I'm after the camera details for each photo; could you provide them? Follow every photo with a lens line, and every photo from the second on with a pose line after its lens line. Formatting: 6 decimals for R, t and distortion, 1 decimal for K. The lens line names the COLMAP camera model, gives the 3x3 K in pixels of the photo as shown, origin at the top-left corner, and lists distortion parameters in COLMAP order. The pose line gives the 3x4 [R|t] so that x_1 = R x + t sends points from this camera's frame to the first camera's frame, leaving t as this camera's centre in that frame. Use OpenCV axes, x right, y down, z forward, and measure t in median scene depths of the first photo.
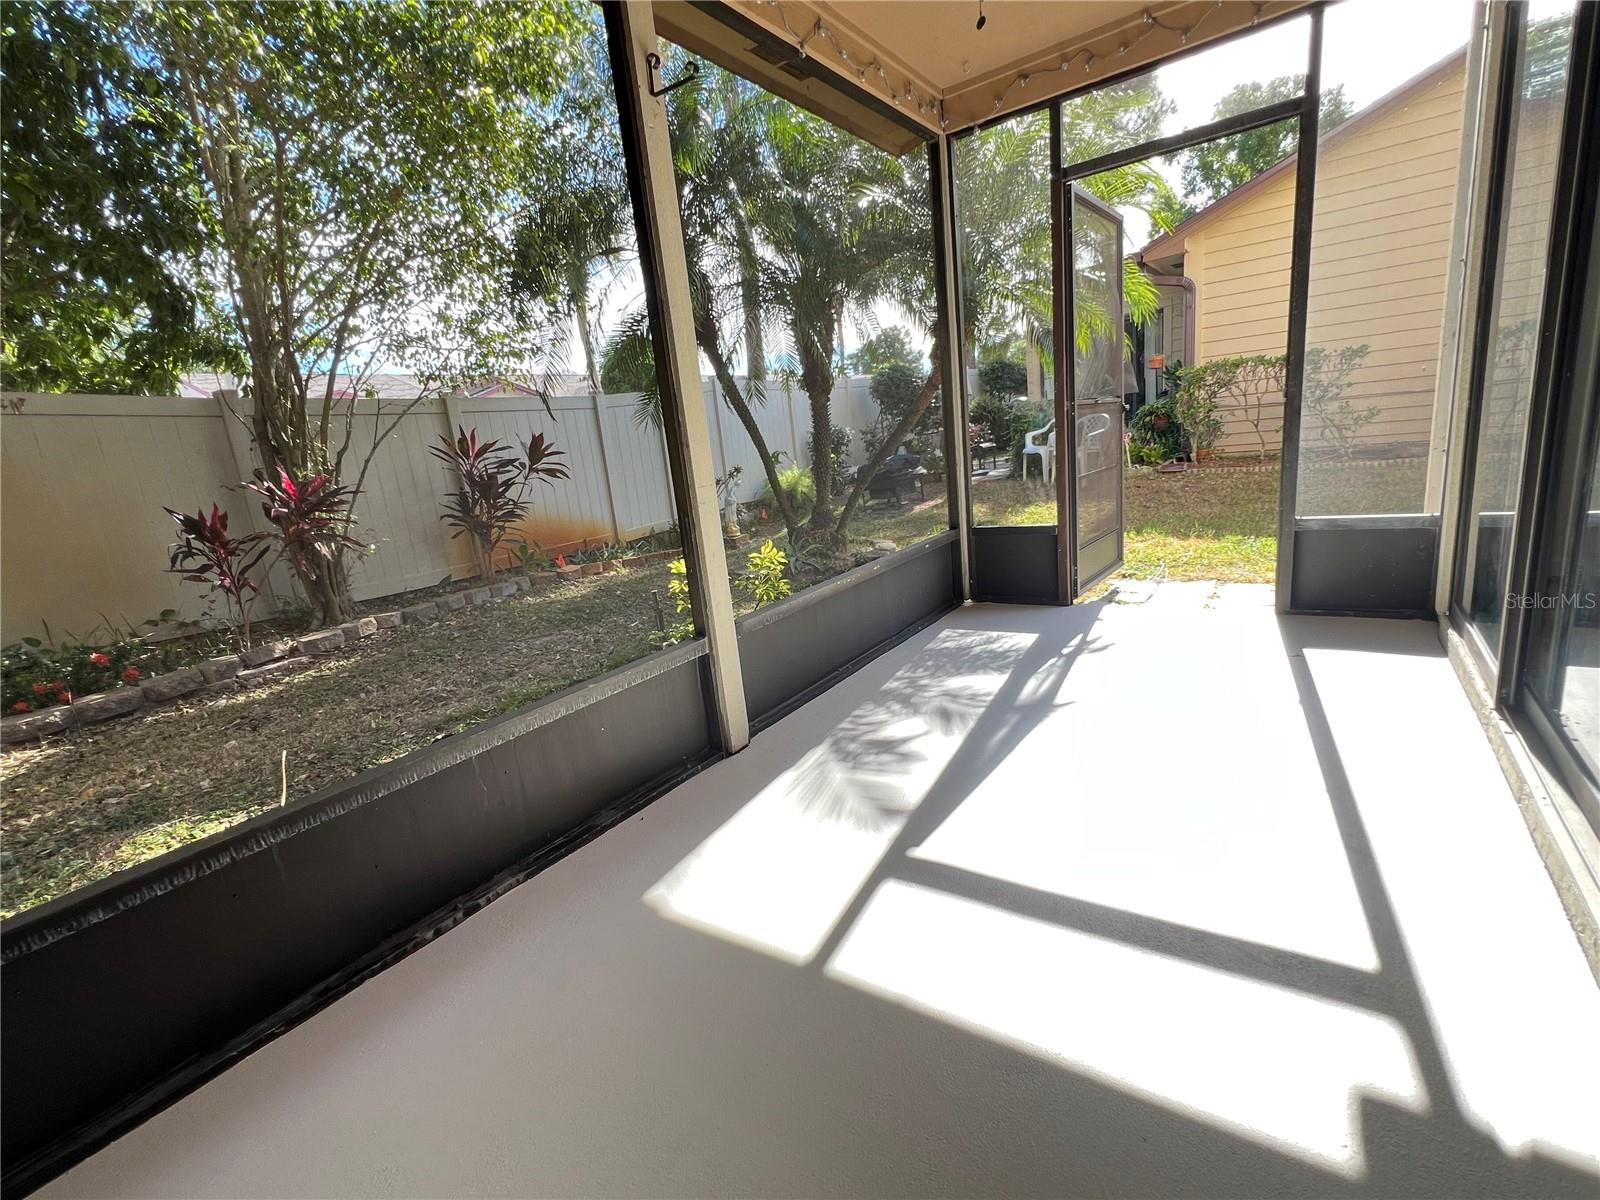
lens RADIAL K [[710.1, 0, 800.0], [0, 710.1, 600.0], [0, 0, 1]] dist [-0.001609, 0.001104]
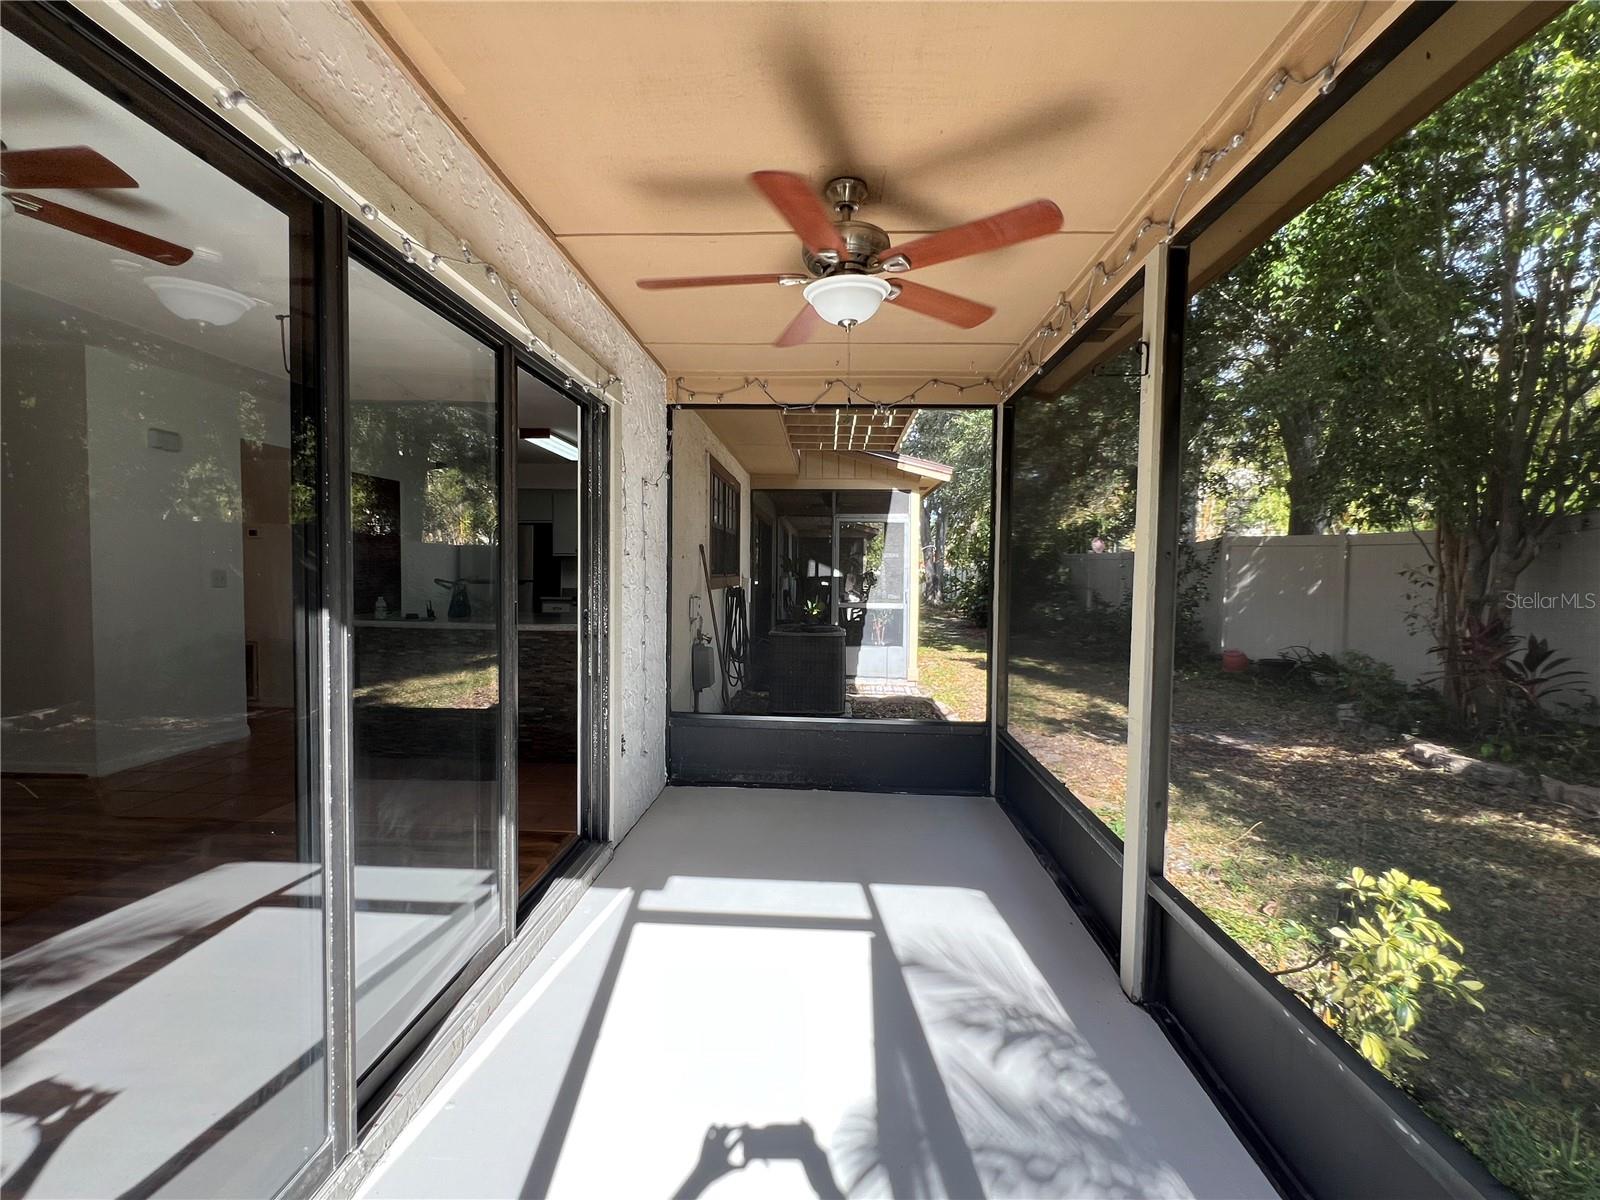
lens RADIAL K [[710.1, 0, 800.0], [0, 710.1, 600.0], [0, 0, 1]] dist [-0.001609, 0.001104]
pose [[-0.840790, 0.116511, -0.528676, 0.434487], [-0.048903, 0.956228, 0.288509, -0.328477], [0.539149, 0.268429, -0.798288, 0.838440]]
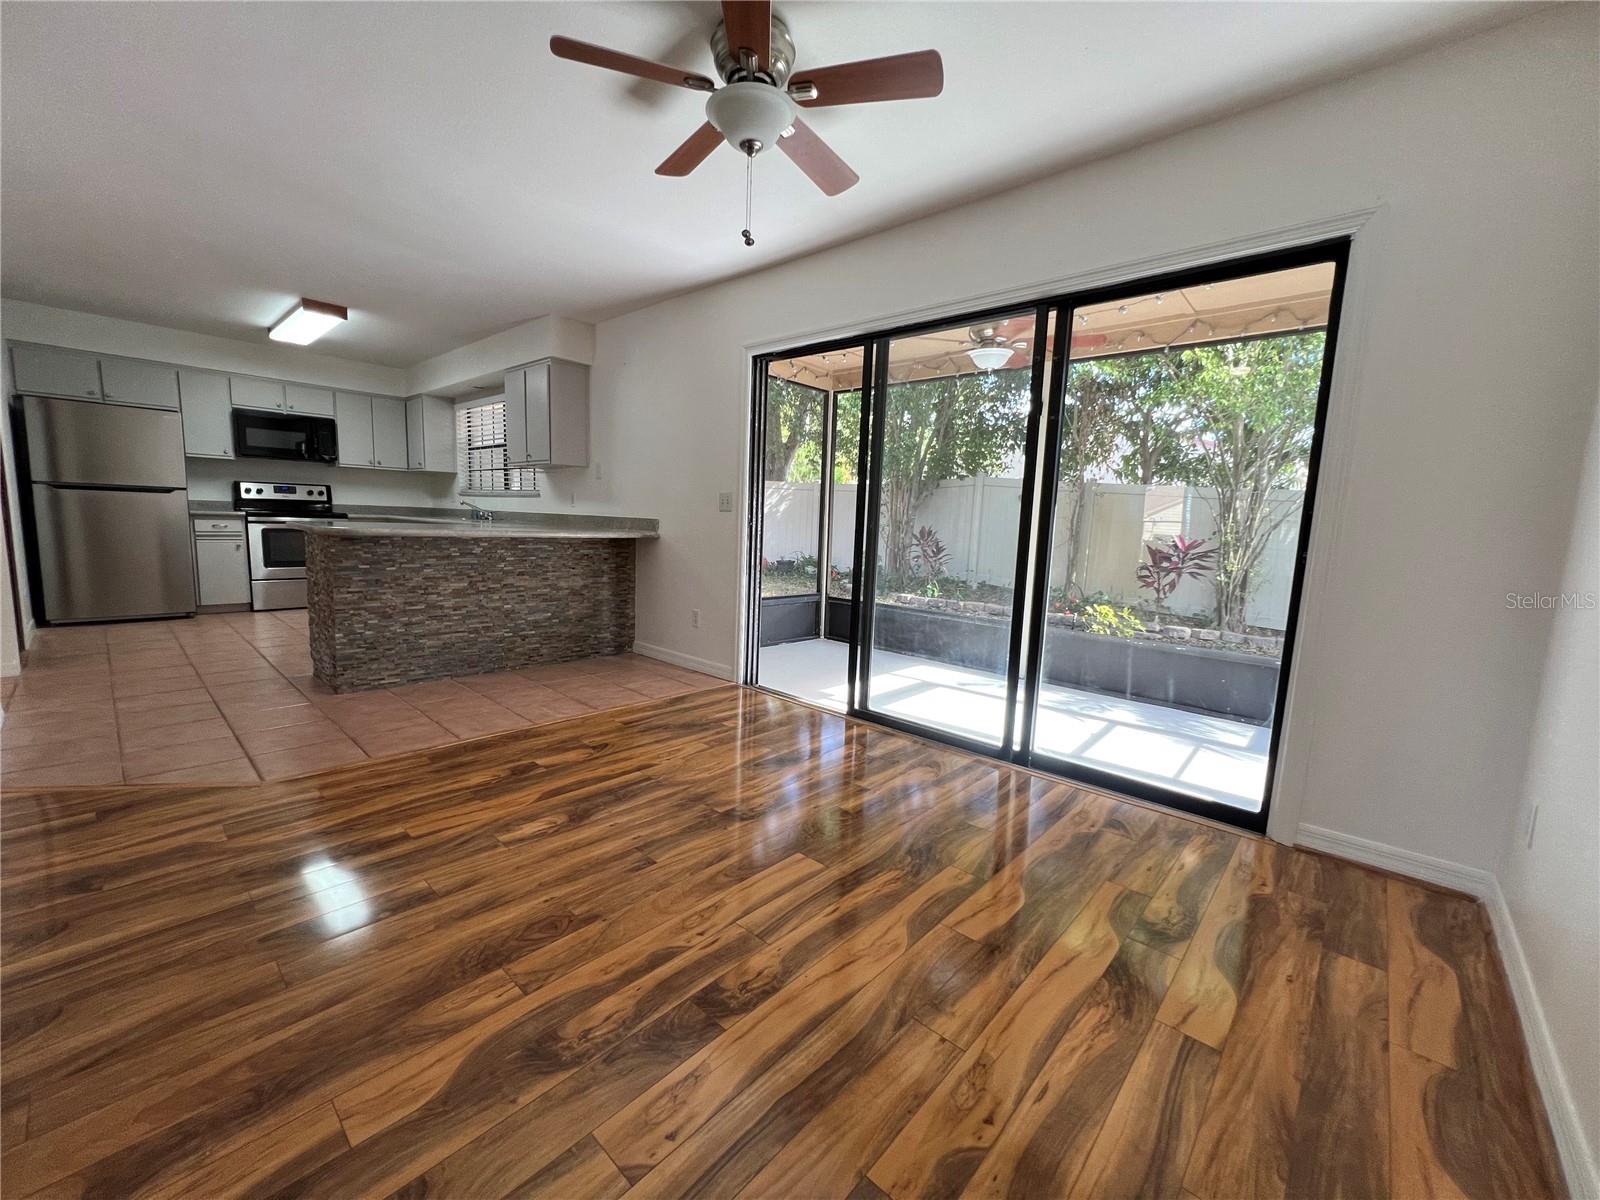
lens RADIAL K [[639.8, 0, 798.7], [0, 639.8, 599.7], [0, 0, 1]] dist [-0.001543, 0.000654]
pose [[-0.118742, 0.224306, -0.967257, 1.177816], [-0.253163, 0.935114, 0.247931, -0.212364], [0.960109, 0.274314, -0.054252, 0.219662]]
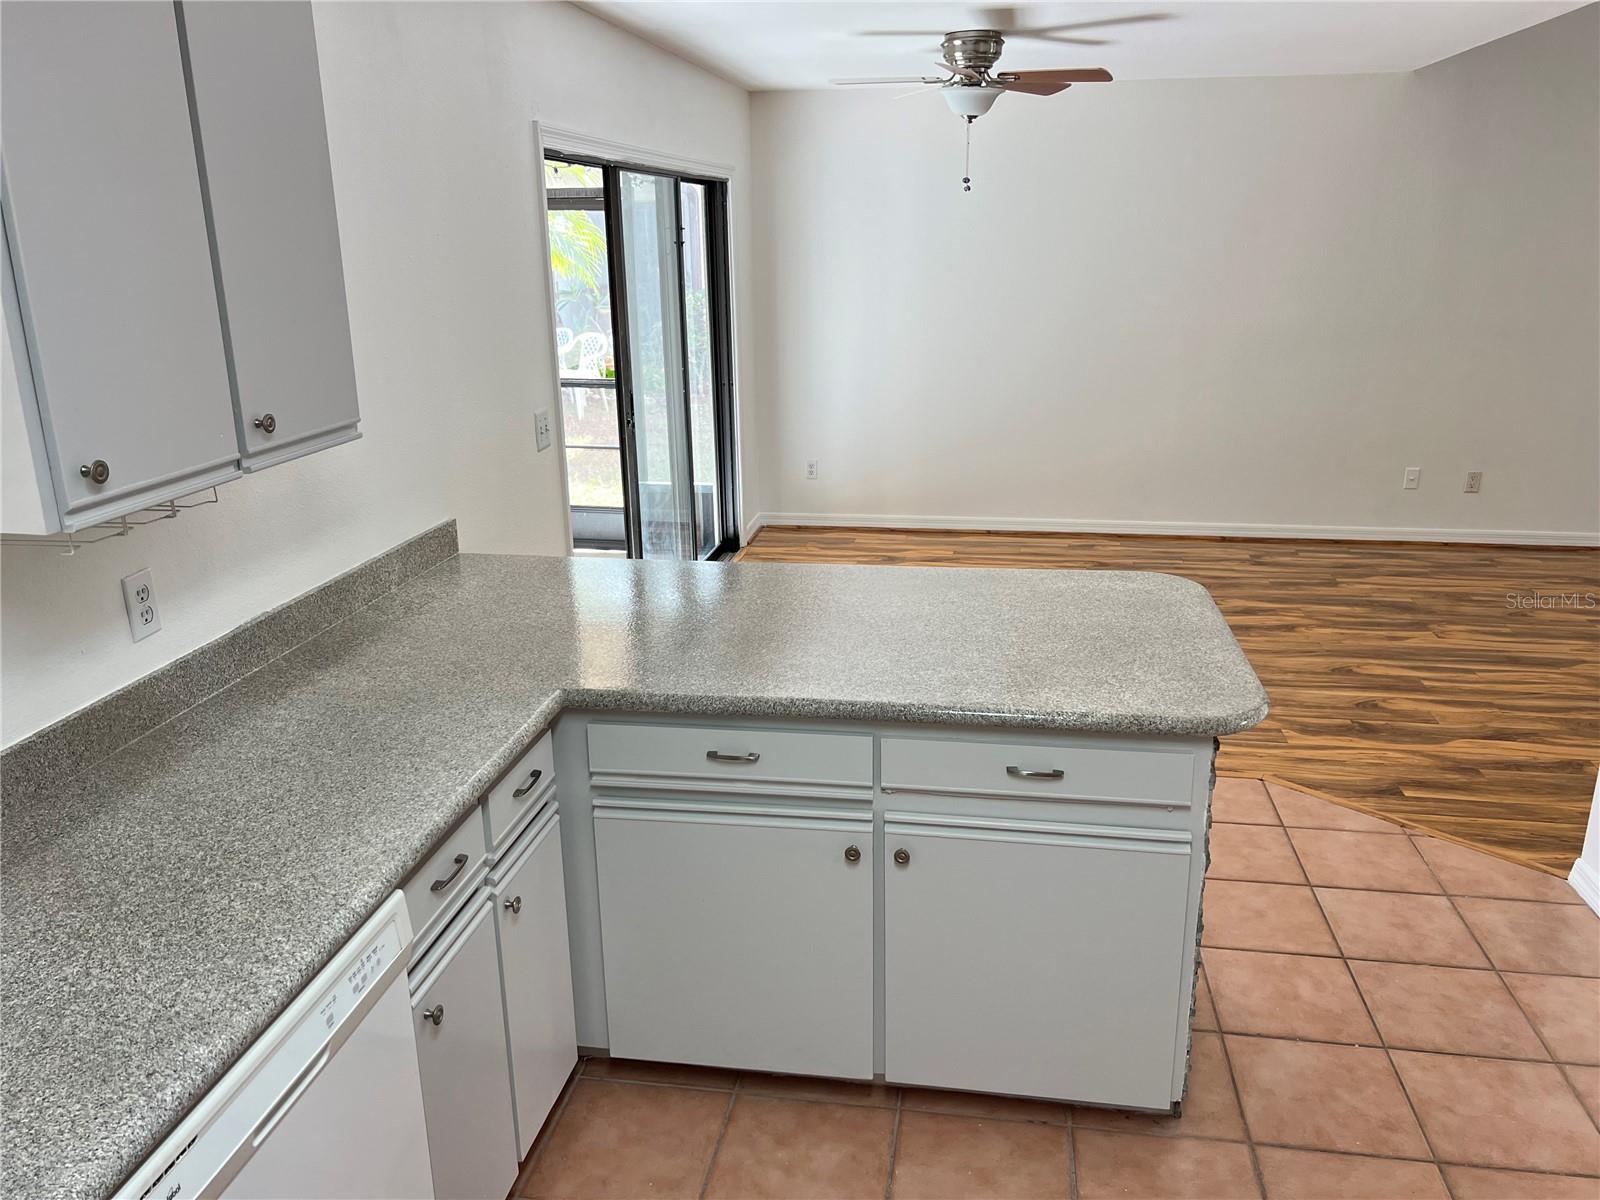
lens RADIAL K [[1197.3, 0, 796.6], [0, 1197.3, 608.5], [0, 0, 1]] dist [0.061959, -0.074026]
pose [[0.894578, -0.042516, 0.444885, -0.057348], [0.022844, 0.998513, 0.049489, 0.019128], [-0.446328, -0.034109, 0.894219, -0.936678]]
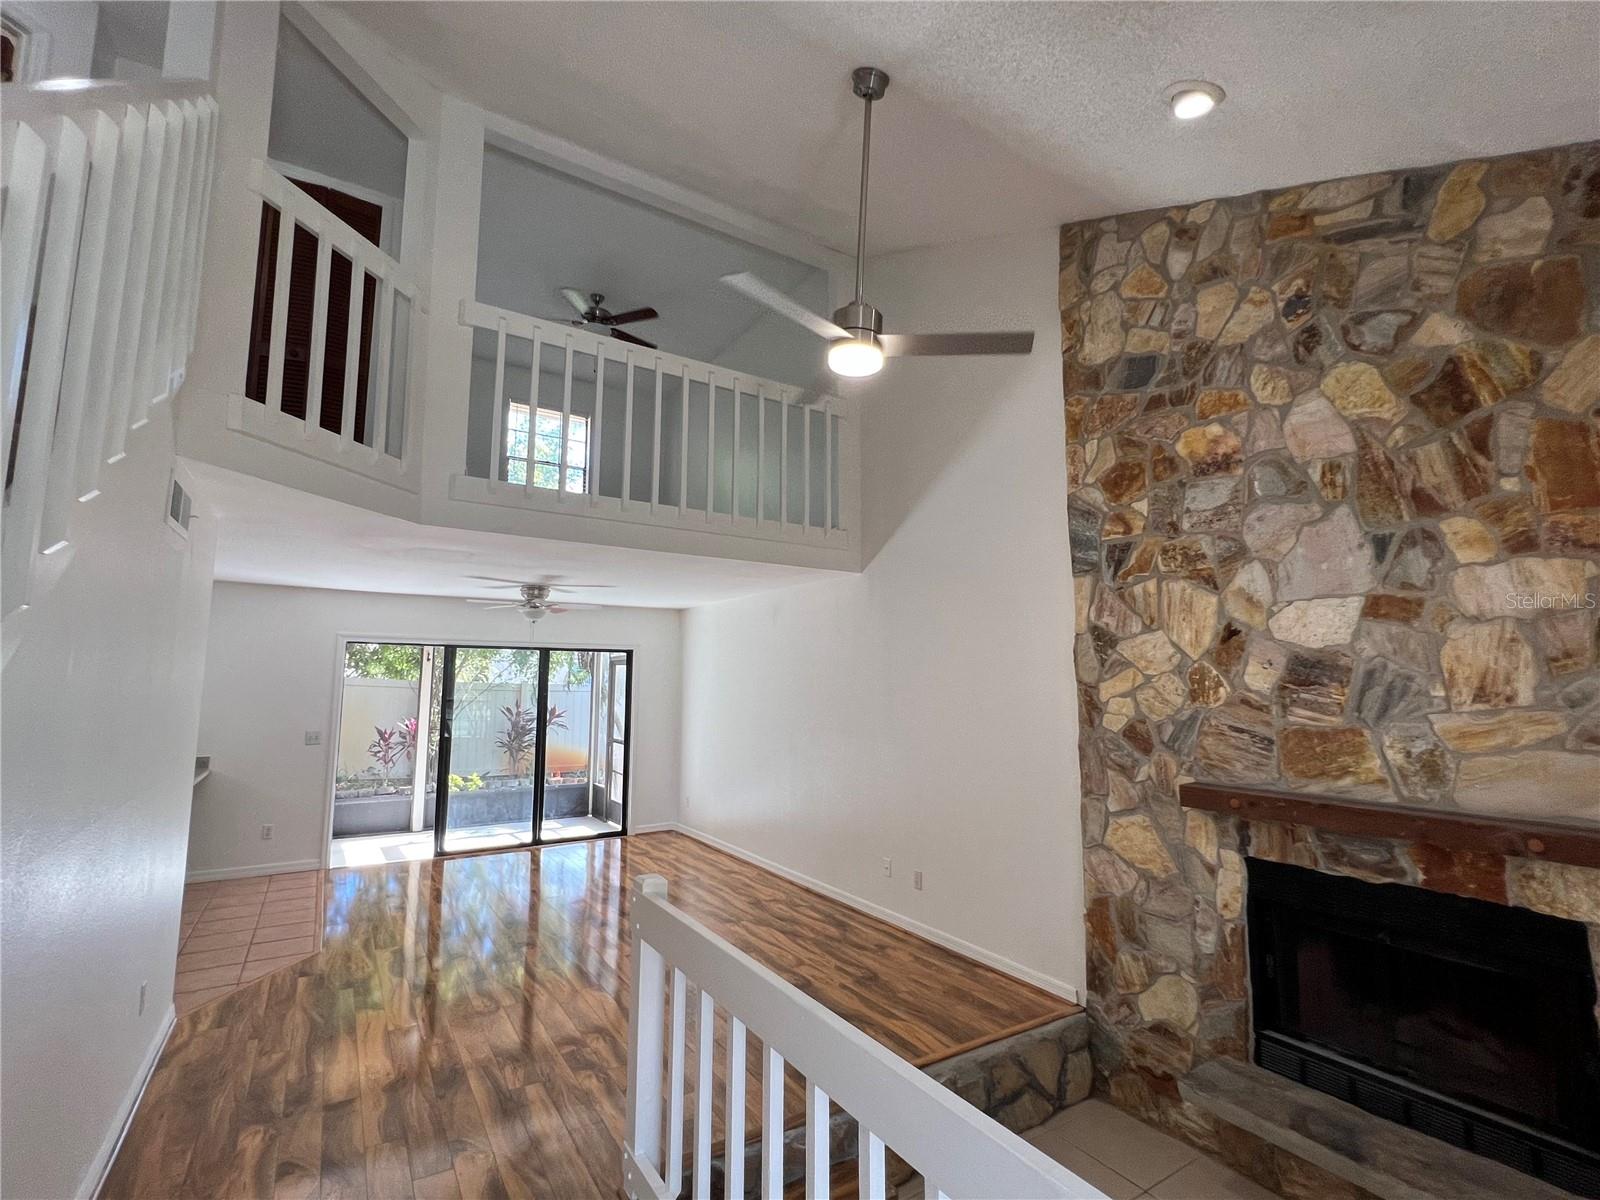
lens RADIAL K [[731.8, 0, 800.3], [0, 731.8, 601.3], [0, 0, 1]] dist [-0.001606, 0.001313]
pose [[0.923065, 0.066060, -0.378928, 1.758238], [-0.183920, 0.941027, -0.283974, -0.103723], [0.337822, 0.331819, 0.880779, -1.128025]]
